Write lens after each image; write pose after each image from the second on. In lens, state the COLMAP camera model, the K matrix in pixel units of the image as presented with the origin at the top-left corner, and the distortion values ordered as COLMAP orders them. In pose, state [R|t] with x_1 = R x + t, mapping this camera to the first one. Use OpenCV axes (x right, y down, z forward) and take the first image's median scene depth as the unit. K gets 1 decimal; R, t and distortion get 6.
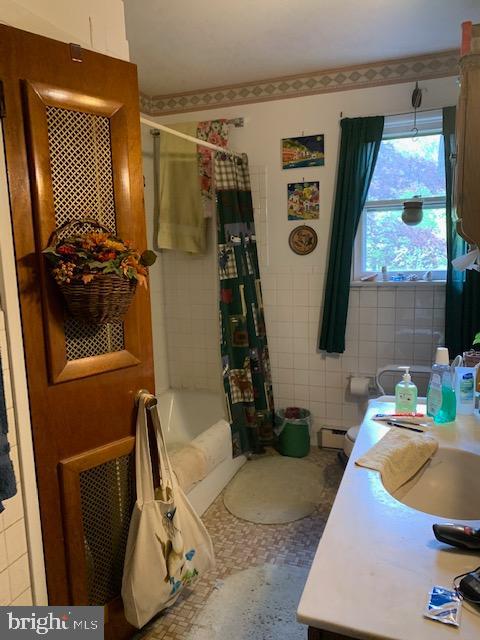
lens RADIAL K [[489.1, 0, 240.0], [0, 489.1, 320.0], [0, 0, 1]] dist [0.154271, -0.000591]
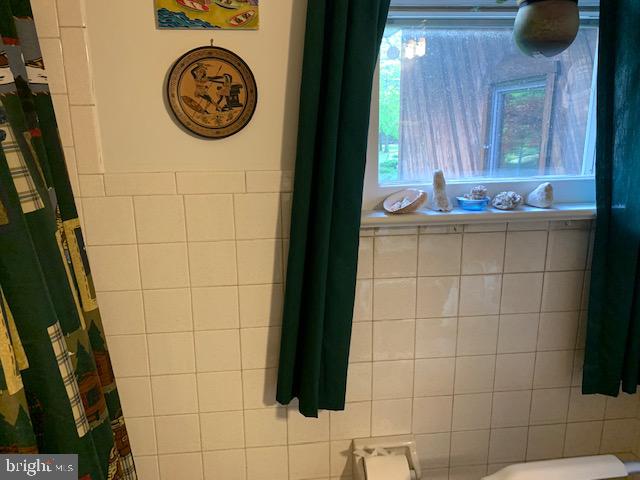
lens RADIAL K [[496.4, 0, 320.0], [0, 496.4, 240.0], [0, 0, 1]] dist [0.006499, 0.004409]
pose [[0.889401, -0.086582, 0.448854, 0.036185], [0.058873, 0.995417, 0.075357, -0.086541], [-0.453321, -0.040598, 0.890422, 0.675647]]
